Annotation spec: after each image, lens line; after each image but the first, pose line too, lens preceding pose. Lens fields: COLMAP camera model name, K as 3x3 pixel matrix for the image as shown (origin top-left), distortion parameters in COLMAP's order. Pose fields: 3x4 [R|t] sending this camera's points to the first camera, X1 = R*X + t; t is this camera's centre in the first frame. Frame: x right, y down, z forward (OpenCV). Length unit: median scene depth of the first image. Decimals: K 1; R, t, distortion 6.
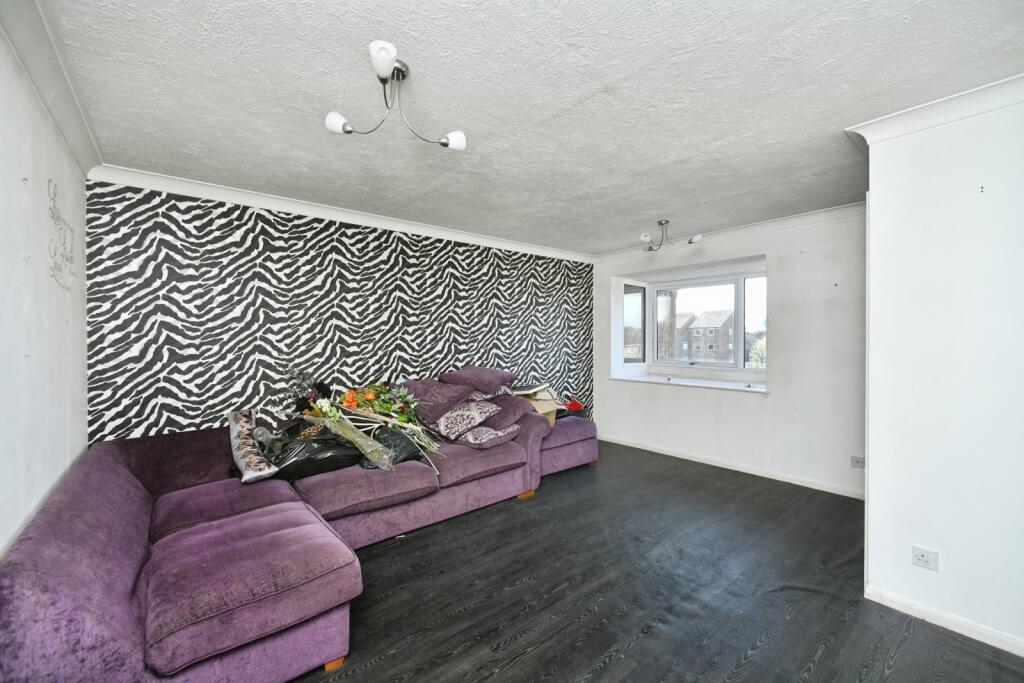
lens RADIAL K [[414.1, 0, 513.8], [0, 414.1, 337.6], [0, 0, 1]] dist [-0.000004, -0.000315]
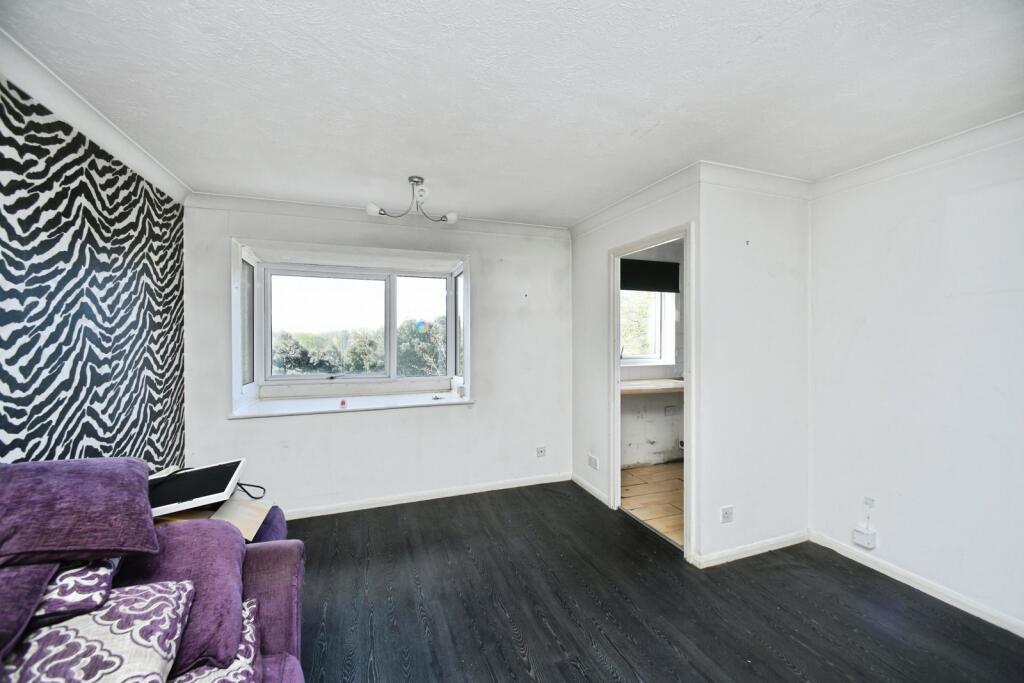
lens RADIAL K [[404.5, 0, 514.1], [0, 404.5, 338.2], [0, 0, 1]] dist [-0.000777, -0.000286]
pose [[0.329257, -0.000849, 0.944240, -0.228744], [0.000425, 1.000000, 0.000751, -0.014186], [-0.944240, 0.000154, 0.329257, 0.636248]]
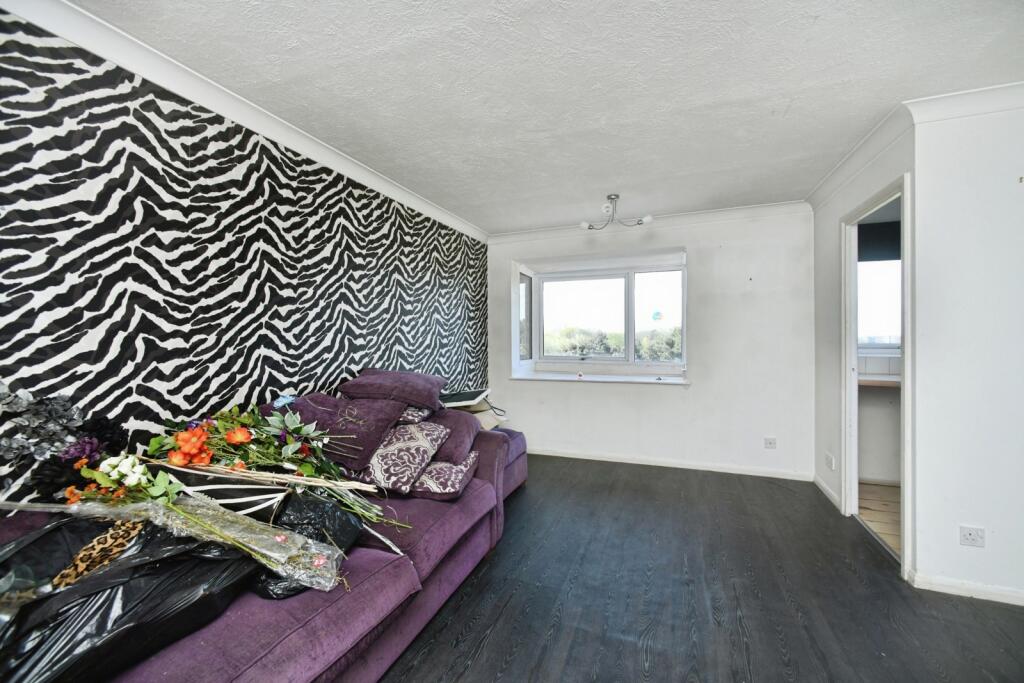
lens RADIAL K [[414.1, 0, 513.8], [0, 414.1, 337.6], [0, 0, 1]] dist [-0.000004, -0.000315]
pose [[0.874206, -0.002582, 0.485548, -0.254588], [0.004296, 0.999988, -0.002419, 0.021465], [-0.485535, 0.004201, 0.874207, 0.342749]]
